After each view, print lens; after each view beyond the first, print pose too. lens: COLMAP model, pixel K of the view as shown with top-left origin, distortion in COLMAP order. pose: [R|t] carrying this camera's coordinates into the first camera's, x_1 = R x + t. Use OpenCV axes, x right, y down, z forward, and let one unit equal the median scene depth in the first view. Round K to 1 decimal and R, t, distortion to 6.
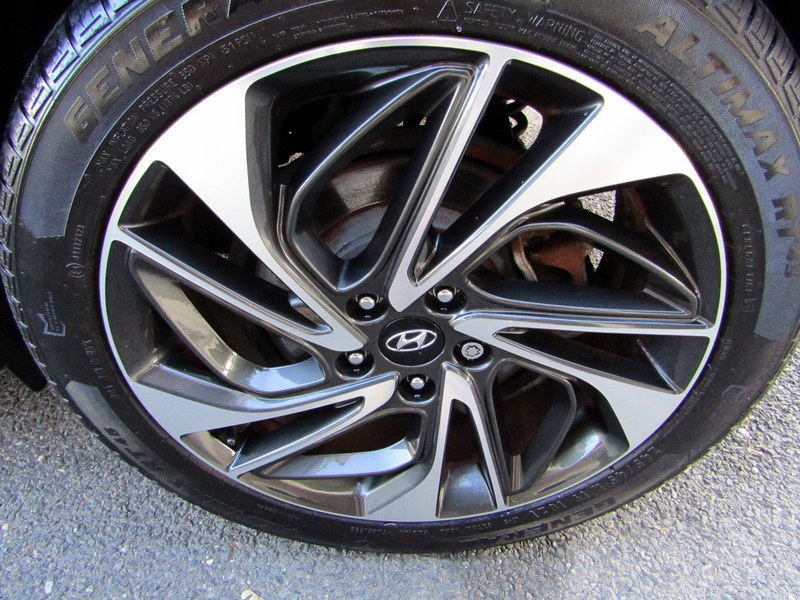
lens RADIAL K [[569.9, 0, 395.9], [0, 569.9, 299.0], [0, 0, 1]] dist [0.008414, -0.003889]
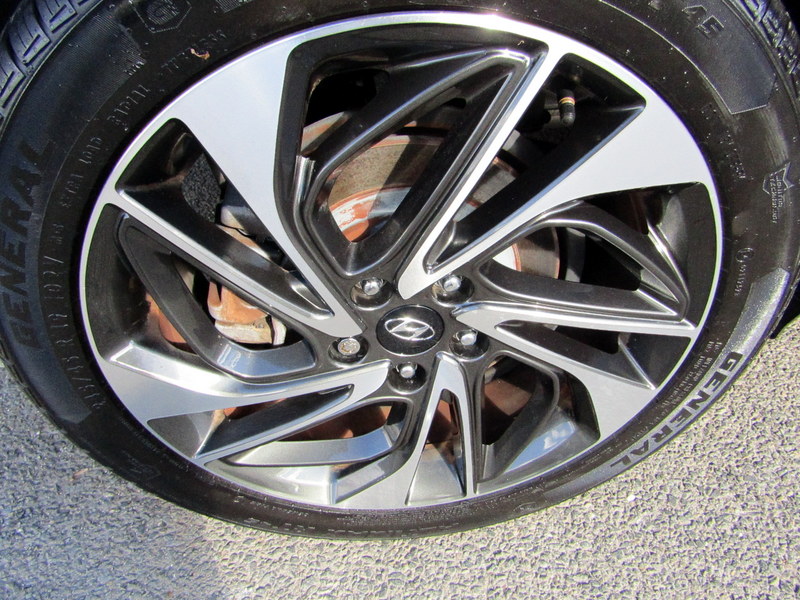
lens RADIAL K [[569.9, 0, 403.6], [0, 569.9, 301.4], [0, 0, 1]] dist [0.008414, -0.003889]
pose [[0.984138, 0.048798, 0.170562, -0.158693], [-0.053870, 0.998229, 0.025235, 0.002435], [-0.169028, -0.034023, 0.985024, 0.037363]]
